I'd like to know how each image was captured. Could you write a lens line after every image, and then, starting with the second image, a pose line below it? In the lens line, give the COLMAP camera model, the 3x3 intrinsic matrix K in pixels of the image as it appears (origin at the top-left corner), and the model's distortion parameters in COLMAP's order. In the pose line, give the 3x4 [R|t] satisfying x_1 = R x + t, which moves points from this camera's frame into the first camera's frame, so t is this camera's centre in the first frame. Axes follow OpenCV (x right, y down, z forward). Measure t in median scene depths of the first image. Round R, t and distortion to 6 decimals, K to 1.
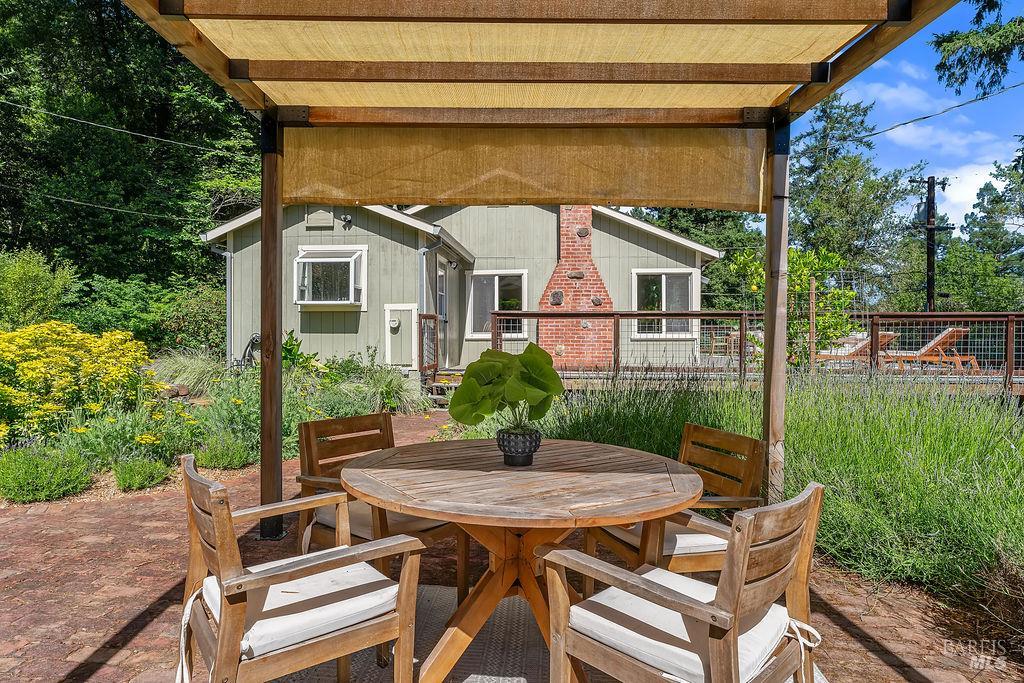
lens RADIAL K [[599.9, 0, 513.1], [0, 599.9, 336.5], [0, 0, 1]] dist [-0.011219, 0.004588]
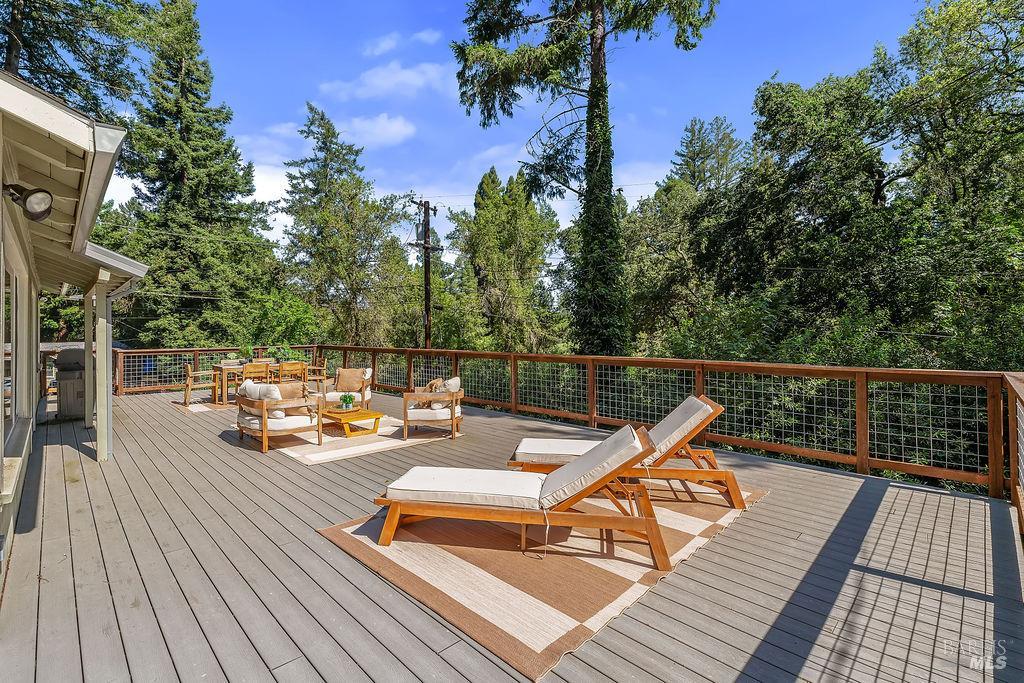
lens RADIAL K [[482.7, 0, 504.3], [0, 482.7, 331.6], [0, 0, 1]] dist [-0.003630, -0.000500]
pose [[0.663910, -0.007693, 0.747773, 0.171216], [0.009620, 0.999952, 0.001746, -0.034983], [-0.747750, 0.006034, 0.663953, 0.421881]]
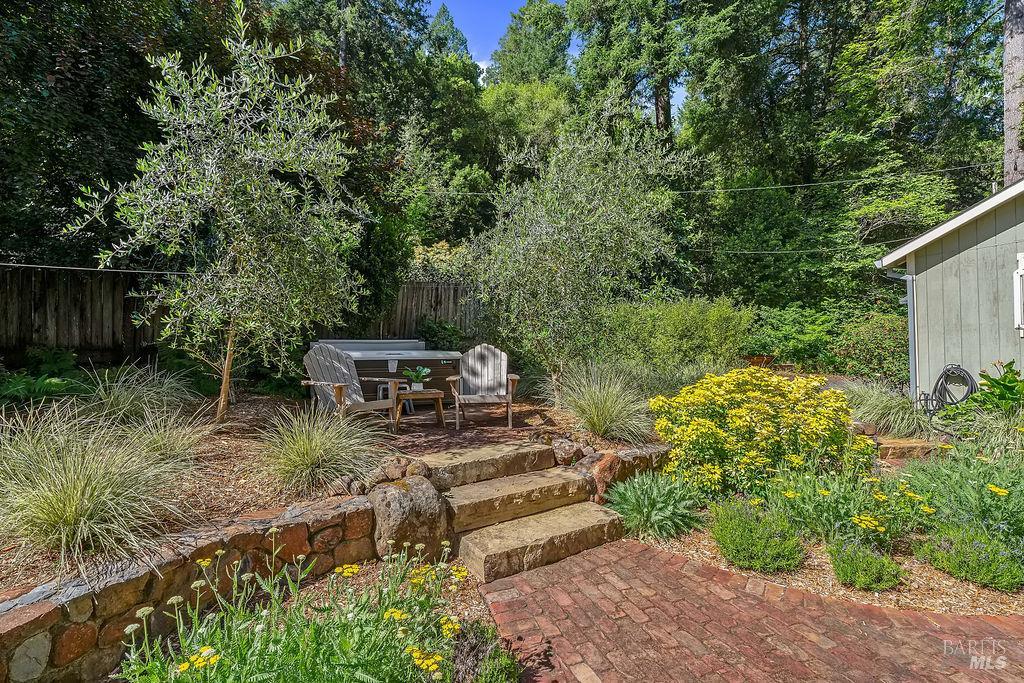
lens RADIAL K [[471.5, 0, 512.0], [0, 471.5, 341.5], [0, 0, 1]] dist [-0.001545, 0.000013]
pose [[0.464050, -0.021848, -0.885539, -0.053211], [0.011670, 0.999760, -0.018550, -0.014486], [0.885732, -0.001726, 0.464194, 0.054508]]
